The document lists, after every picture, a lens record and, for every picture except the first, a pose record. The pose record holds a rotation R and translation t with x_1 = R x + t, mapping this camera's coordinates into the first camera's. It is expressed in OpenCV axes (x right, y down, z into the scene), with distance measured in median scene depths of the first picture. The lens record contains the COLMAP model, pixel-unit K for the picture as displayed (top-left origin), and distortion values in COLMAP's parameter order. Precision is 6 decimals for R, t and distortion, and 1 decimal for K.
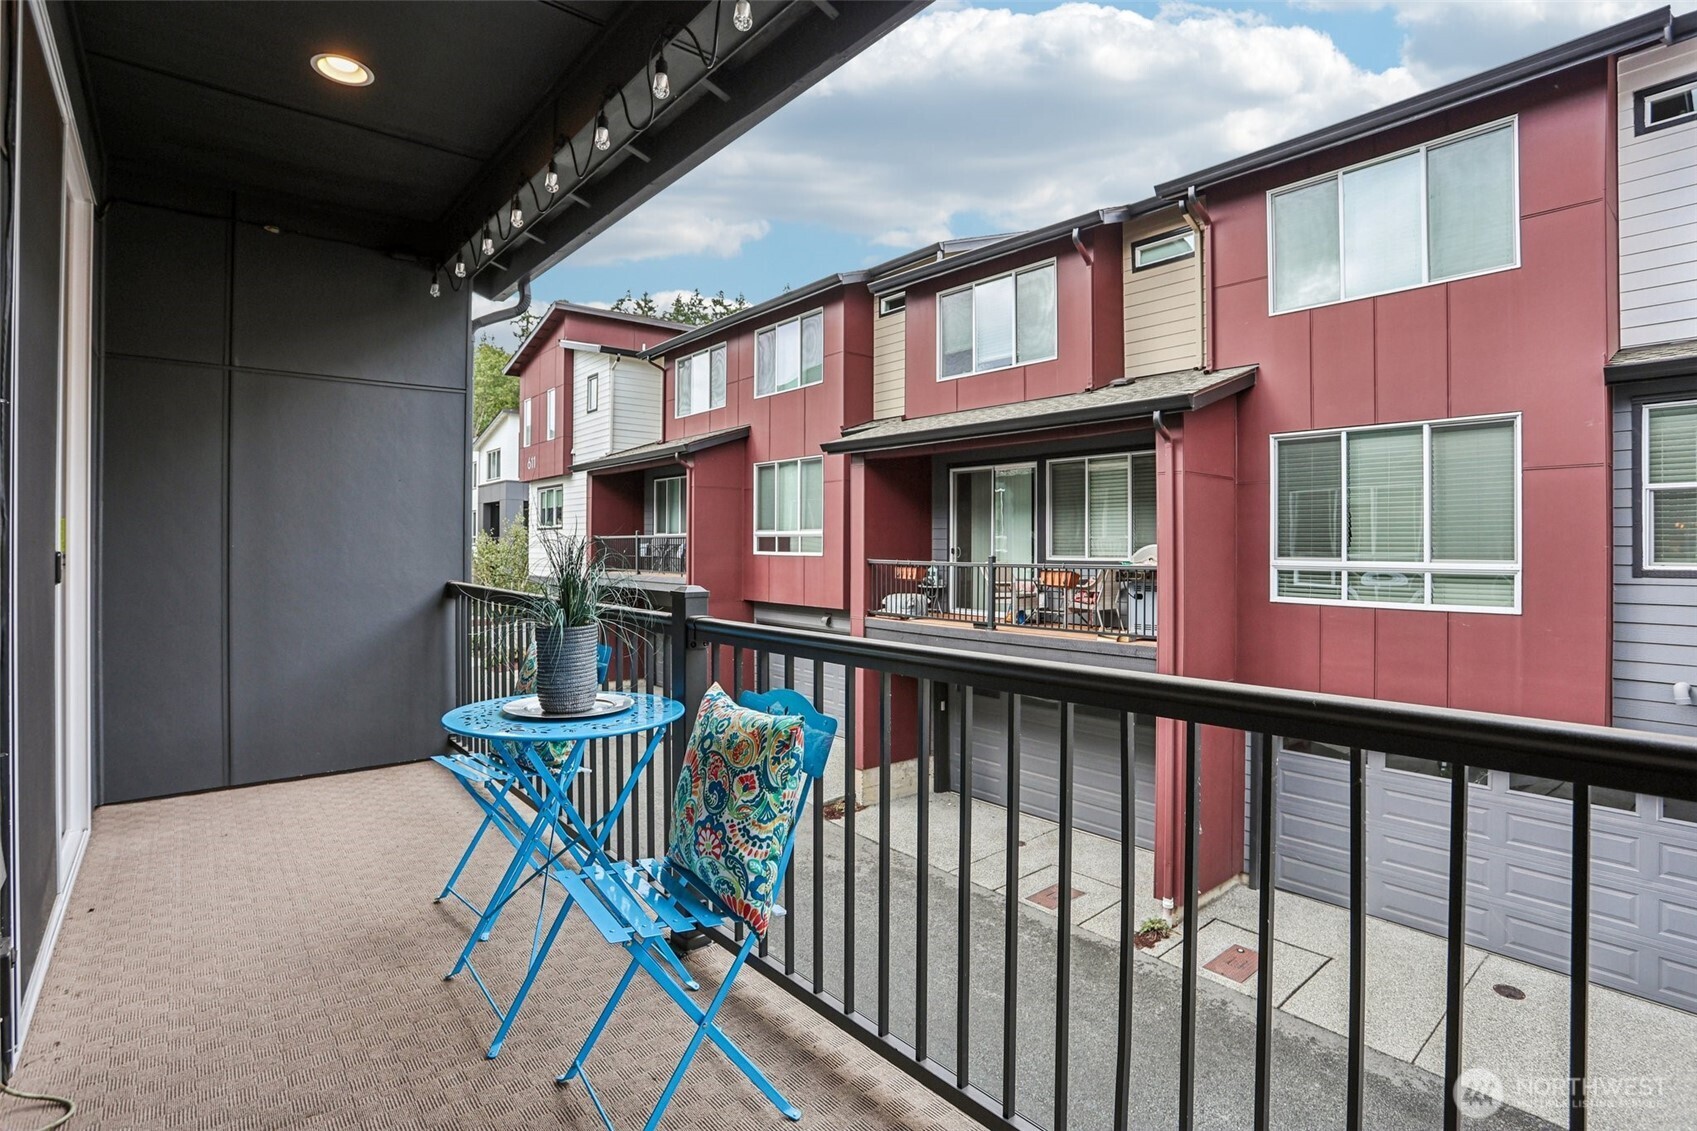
lens RADIAL K [[826.1, 0, 864.8], [0, 826.1, 543.0], [0, 0, 1]] dist [-0.052004, 0.013617]
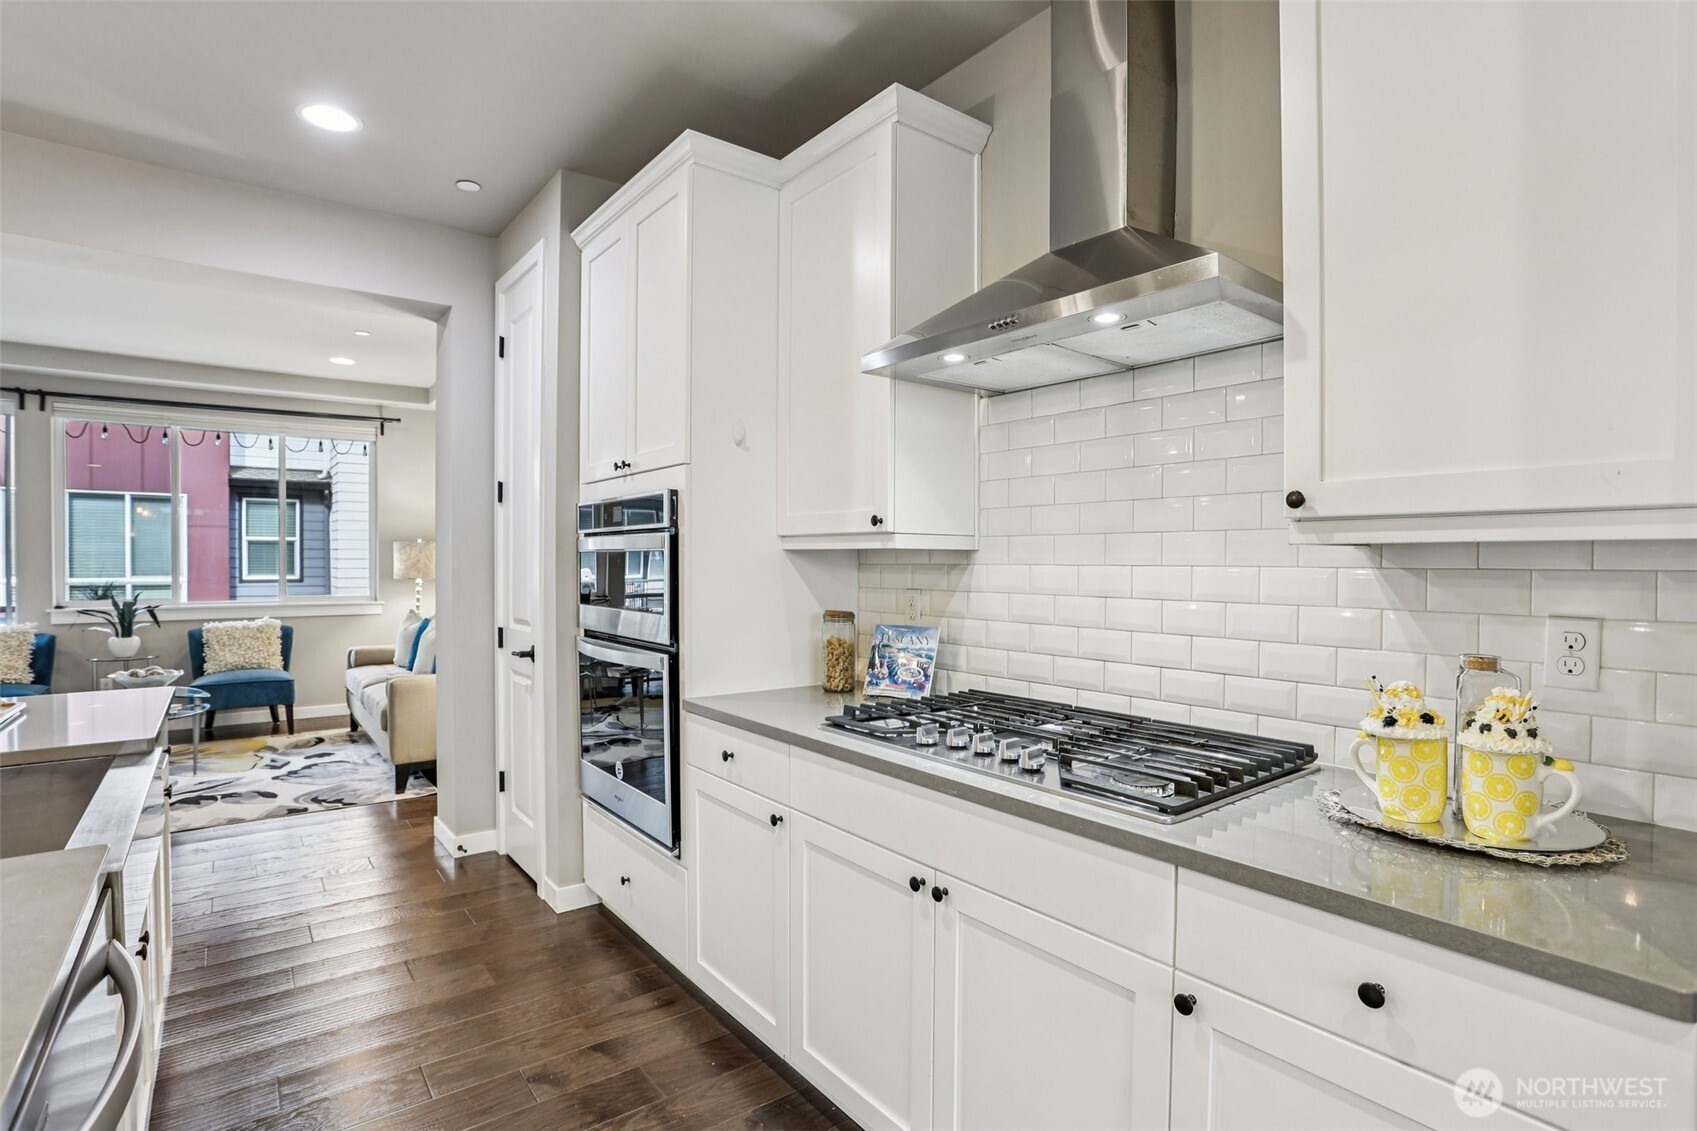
lens RADIAL K [[826.1, 0, 847.3], [0, 826.1, 576.5], [0, 0, 1]] dist [-0.052004, 0.013617]
pose [[0.044254, -0.022998, 0.998756, -0.811088], [-0.009936, 0.999675, 0.023459, -0.029965], [-0.998971, -0.010962, 0.044011, -0.505746]]
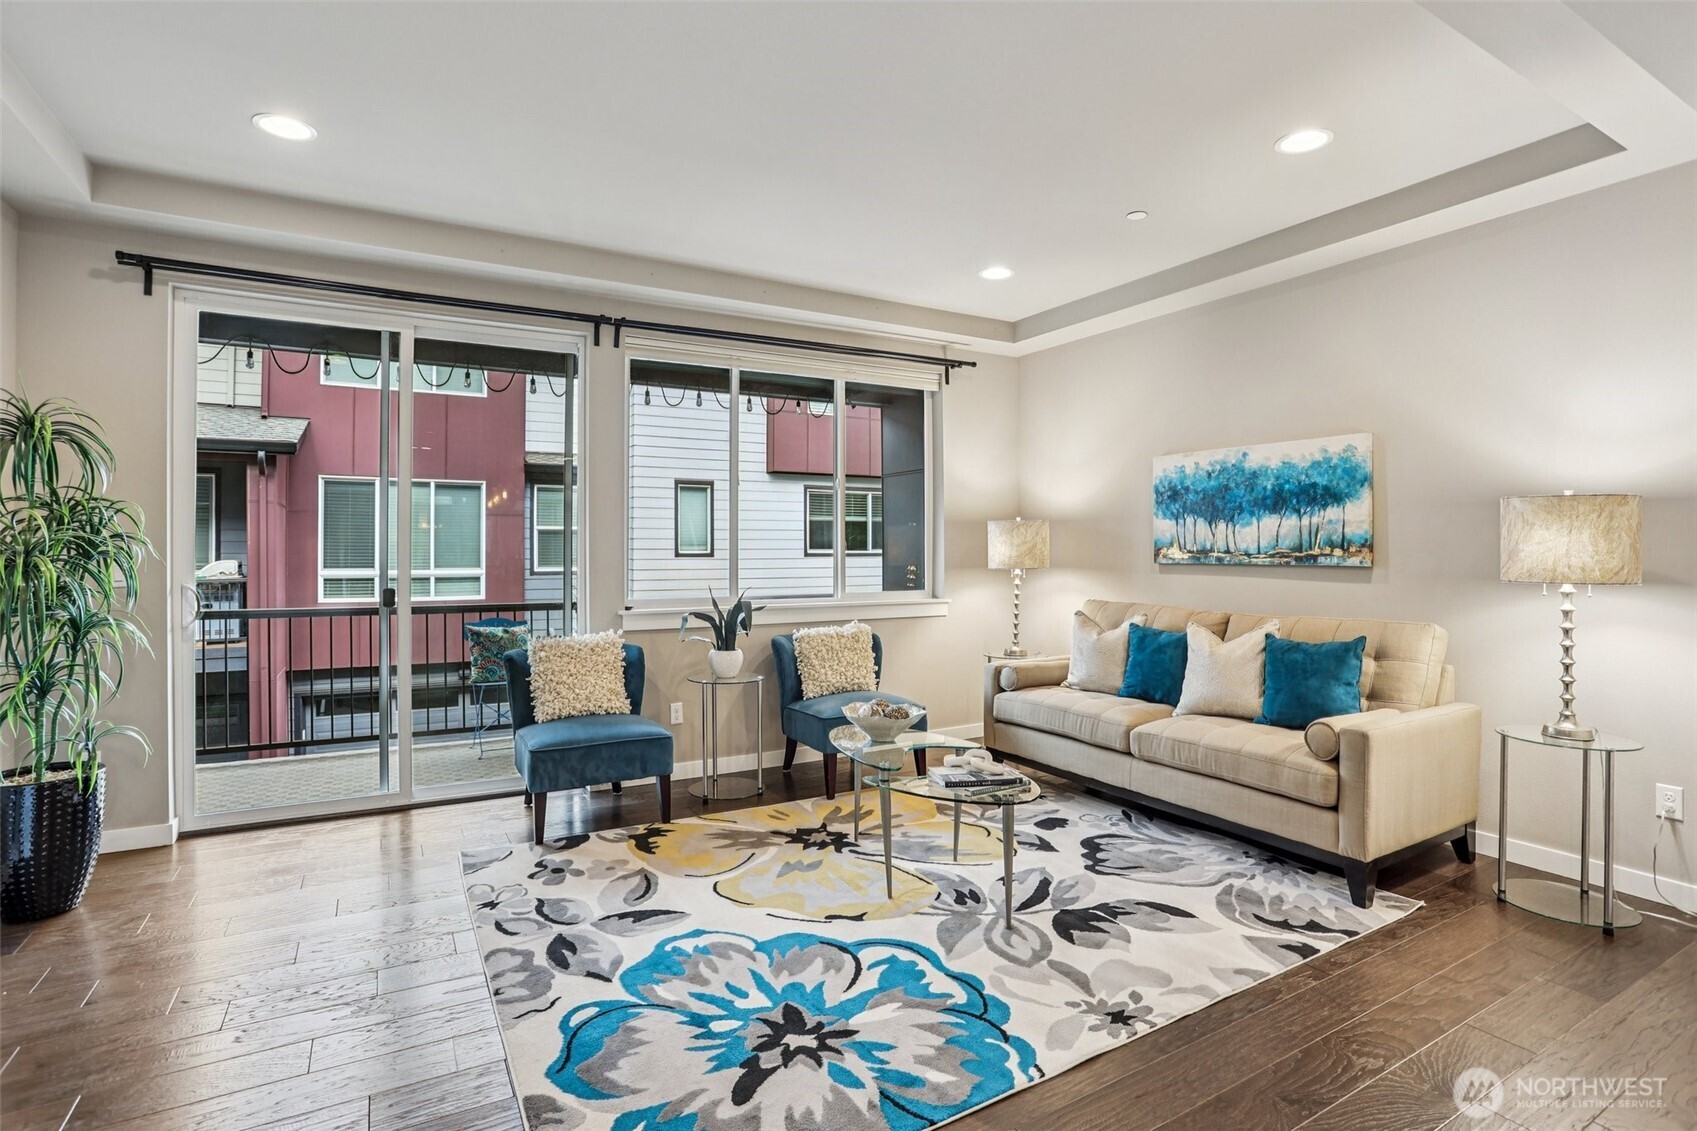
lens RADIAL K [[826.1, 0, 846.7], [0, 826.1, 550.2], [0, 0, 1]] dist [-0.052004, 0.013617]
pose [[0.176974, -0.001889, 0.984214, -0.668252], [-0.004768, 0.999985, 0.002777, -0.020986], [-0.984204, -0.005184, 0.176962, -0.067904]]
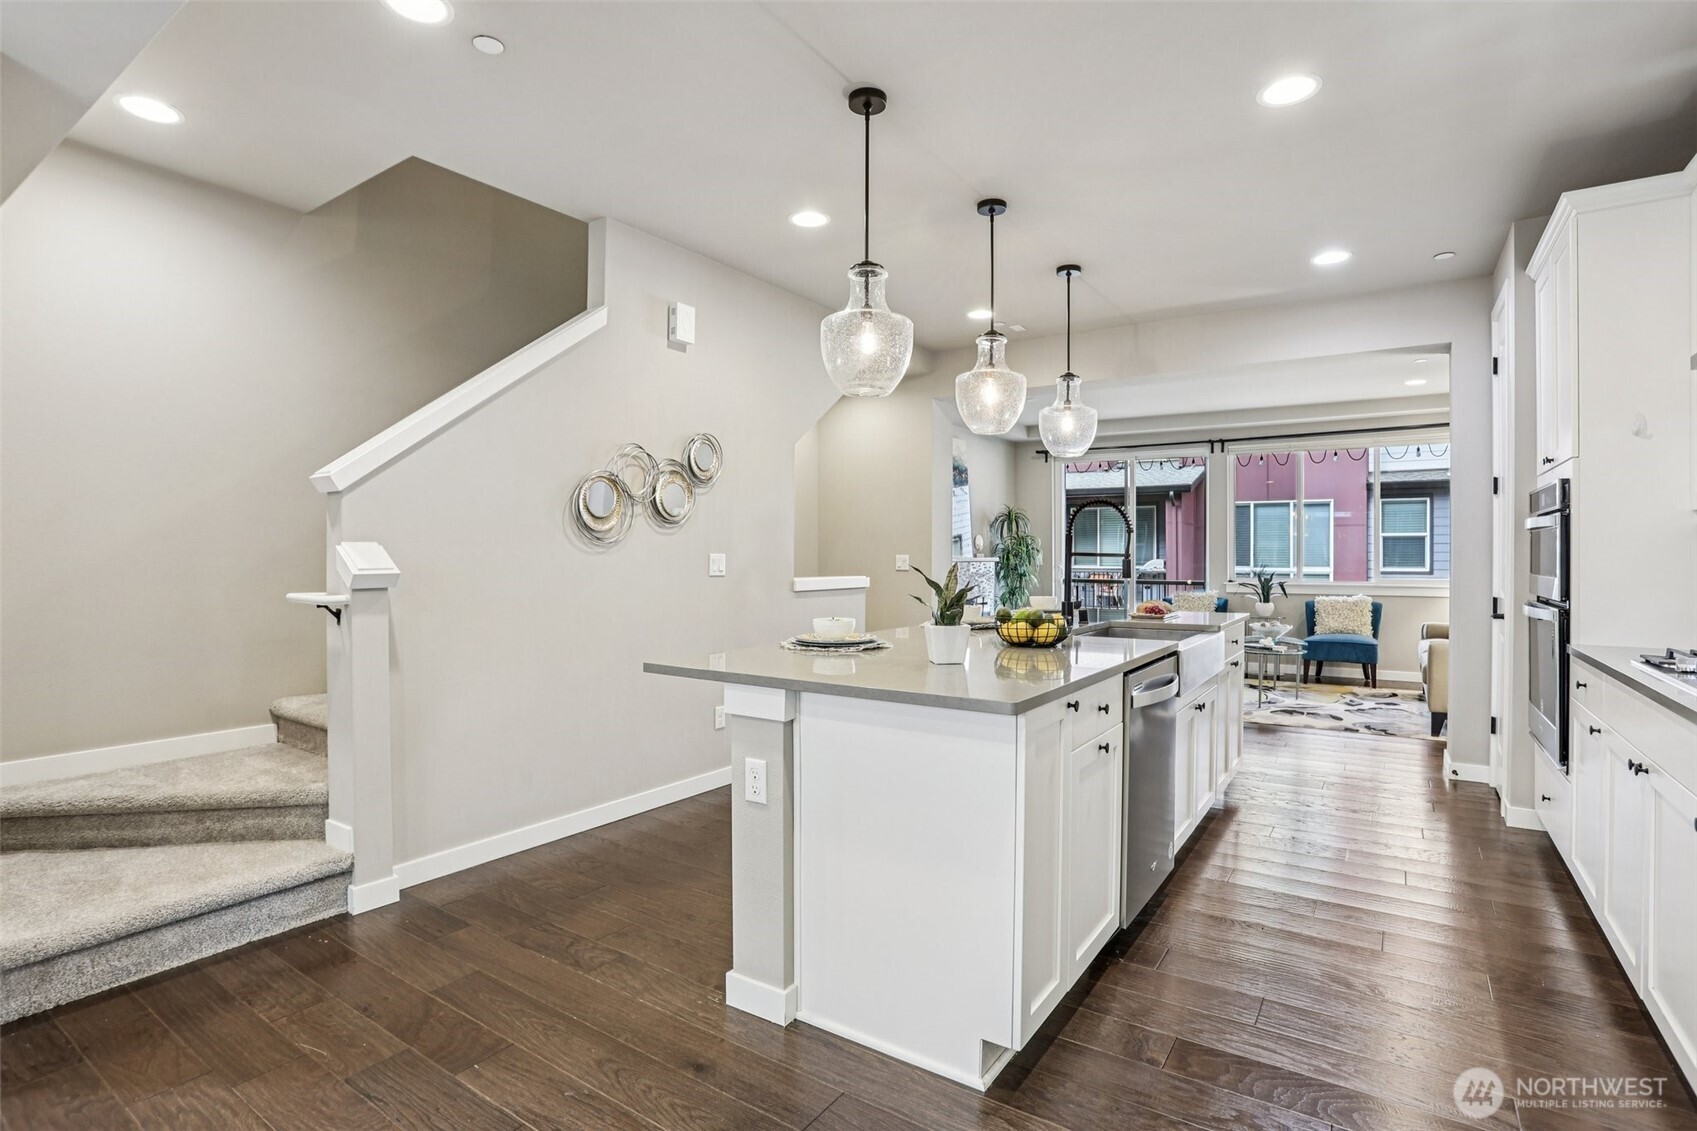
lens RADIAL K [[826.1, 0, 853.4], [0, 826.1, 563.1], [0, 0, 1]] dist [-0.052004, 0.013617]
pose [[0.960877, -0.005402, 0.276924, -0.913275], [0.001079, 0.999875, 0.015760, -0.022146], [-0.276975, -0.014845, 0.960762, -0.667991]]
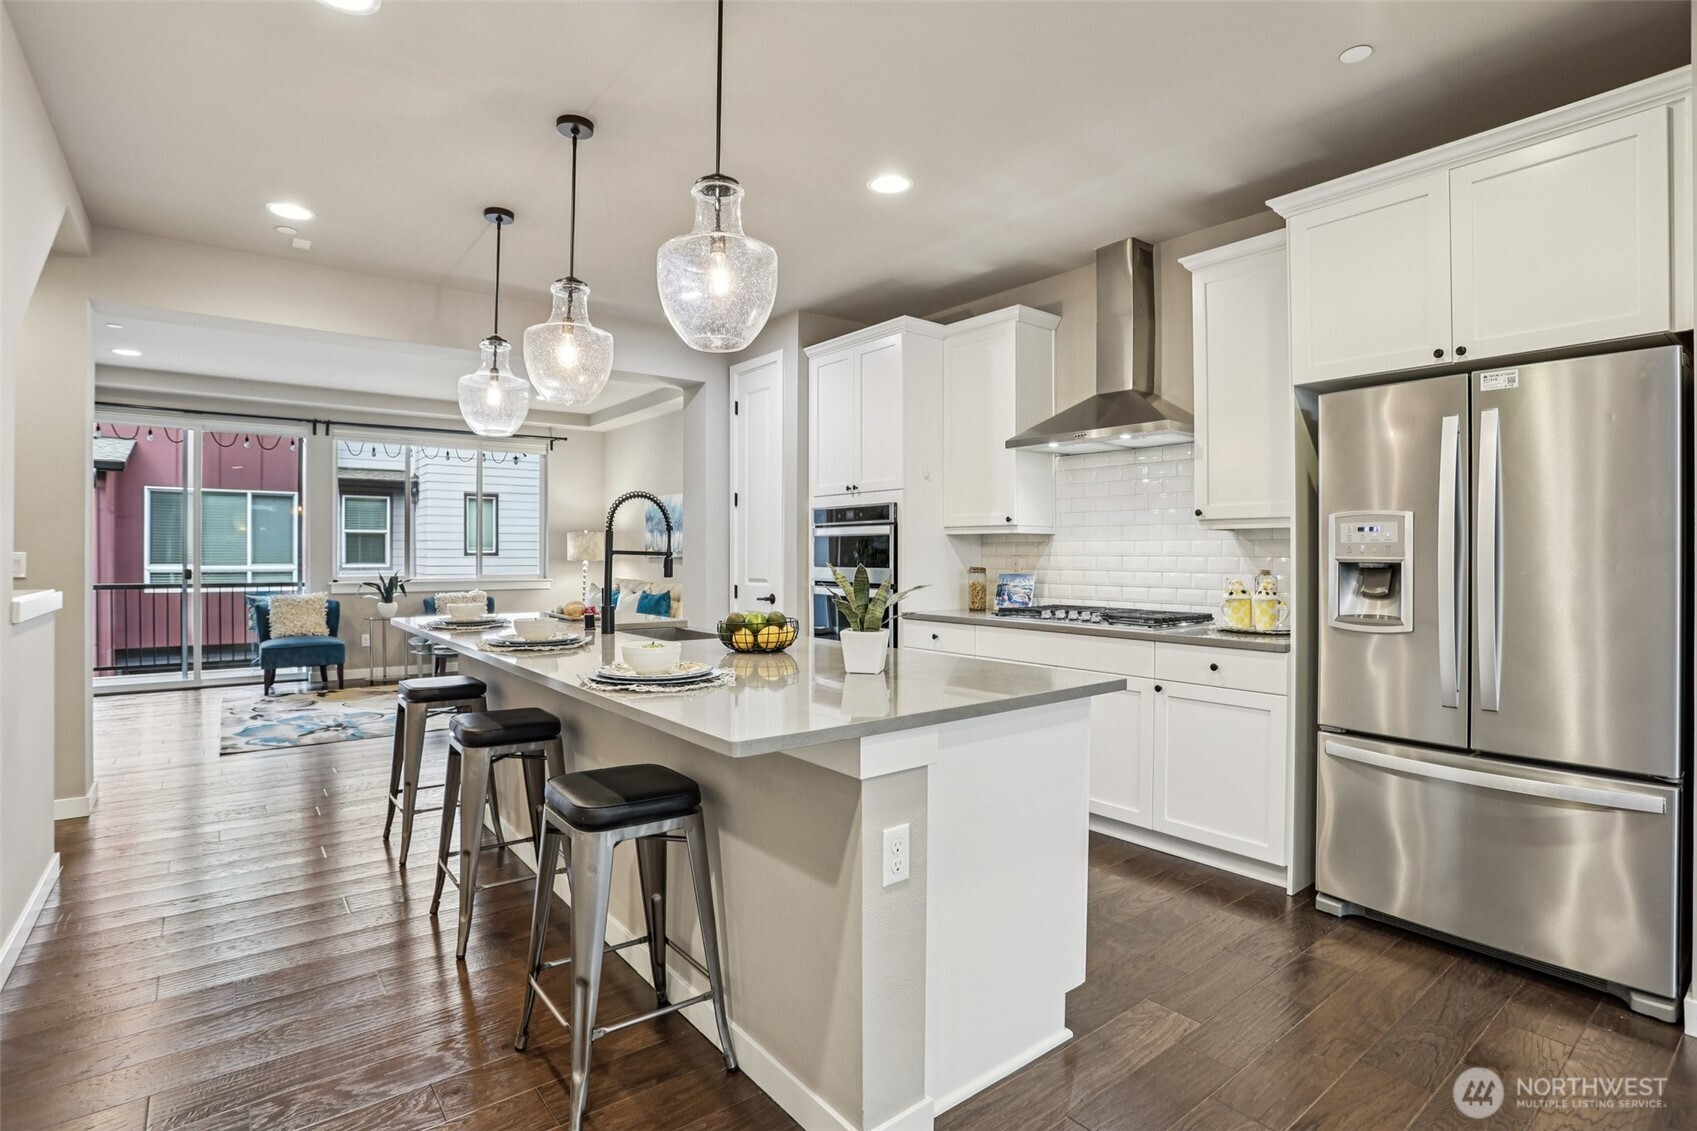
lens RADIAL K [[826.1, 0, 846.4], [0, 826.1, 560.2], [0, 0, 1]] dist [-0.052004, 0.013617]
pose [[0.035175, -0.012497, 0.999303, -1.052635], [-0.007809, 0.999888, 0.012779, -0.022318], [-0.999351, -0.008253, 0.035073, -0.427421]]
